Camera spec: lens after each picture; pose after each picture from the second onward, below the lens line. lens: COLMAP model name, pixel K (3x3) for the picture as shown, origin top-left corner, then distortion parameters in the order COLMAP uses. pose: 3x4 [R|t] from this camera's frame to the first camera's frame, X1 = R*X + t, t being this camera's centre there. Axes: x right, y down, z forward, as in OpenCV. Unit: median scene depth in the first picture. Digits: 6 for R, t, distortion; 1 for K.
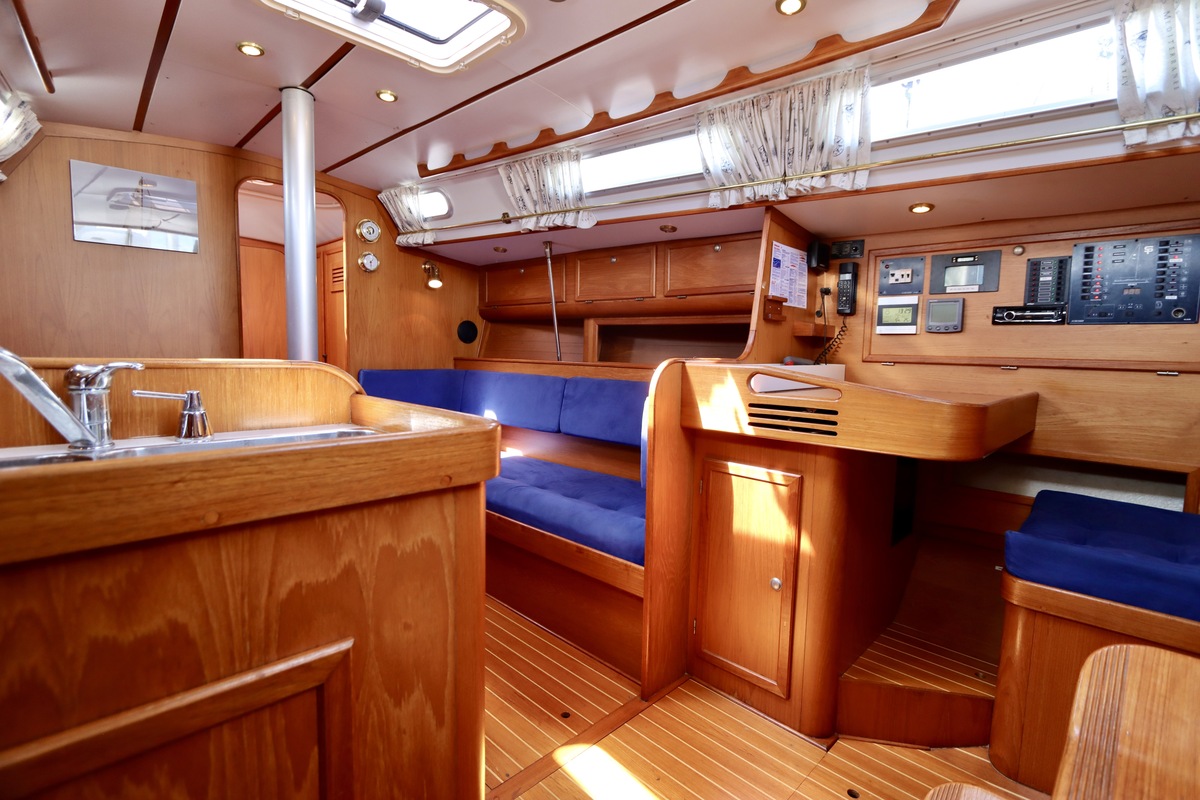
lens RADIAL K [[560.3, 0, 600.0], [0, 560.3, 400.0], [0, 0, 1]] dist [-0.013437, 0.000010]
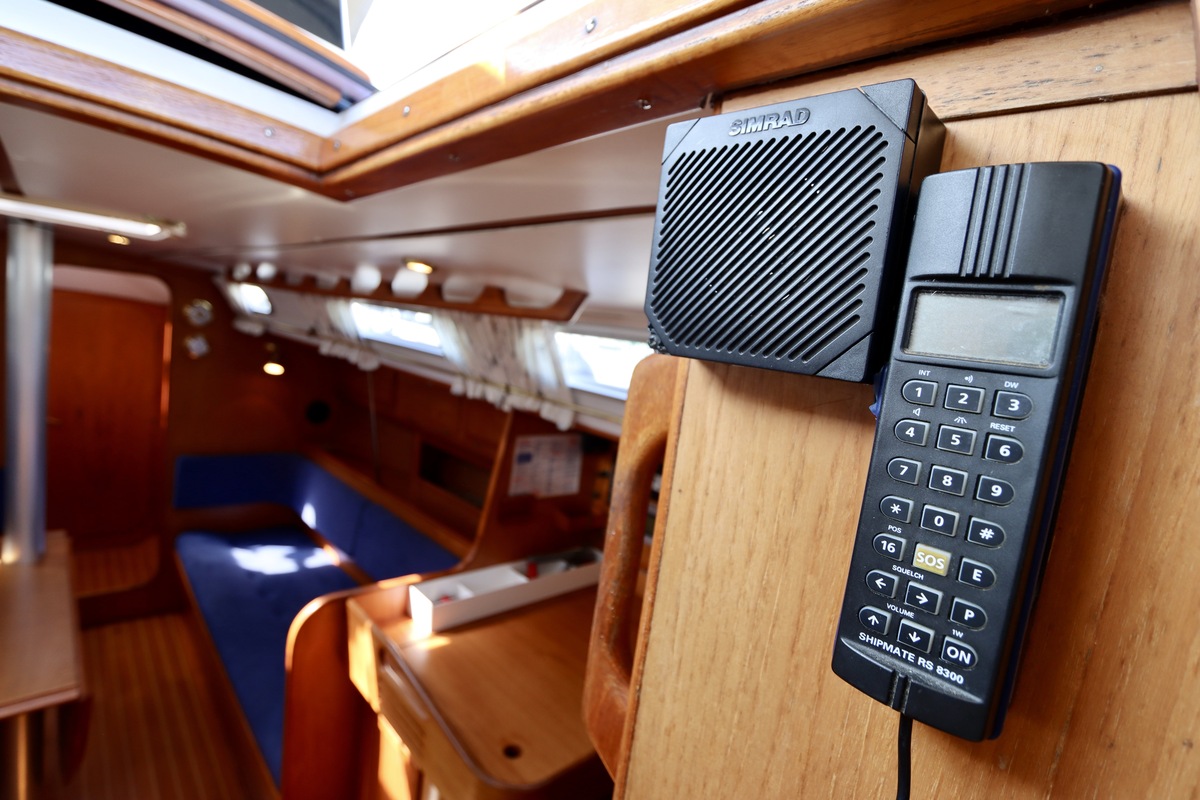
lens RADIAL K [[553.5, 0, 600.0], [0, 553.5, 400.0], [0, 0, 1]] dist [-0.023138, 0.000472]
pose [[0.993530, 0.113570, 0.000865, 0.427399], [-0.113572, 0.993526, 0.002797, -0.355057], [-0.000542, -0.002877, 0.999996, 0.093698]]
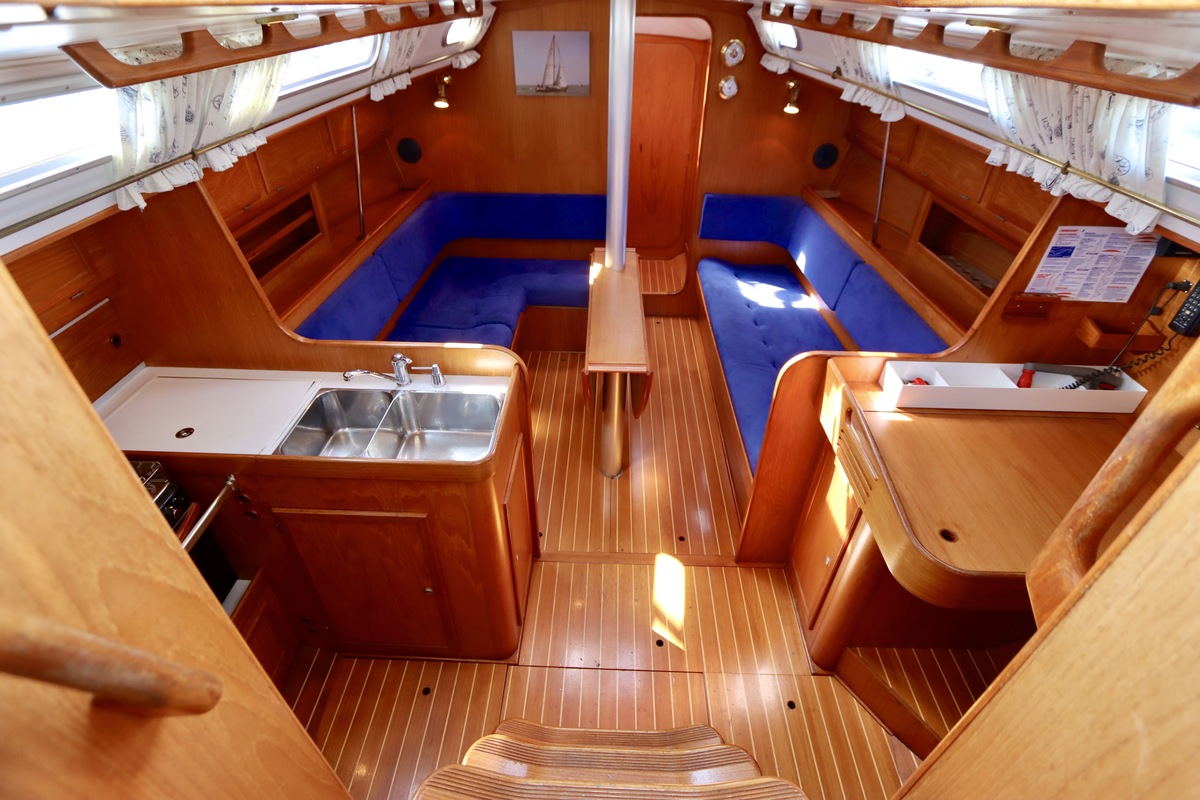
lens RADIAL K [[560.3, 0, 600.0], [0, 560.3, 400.0], [0, 0, 1]] dist [-0.013437, 0.000010]
pose [[0.685081, 0.423336, -0.592833, 0.417651], [-0.070009, 0.848303, 0.524862, -0.423675], [0.725095, -0.318070, 0.610794, 0.026553]]
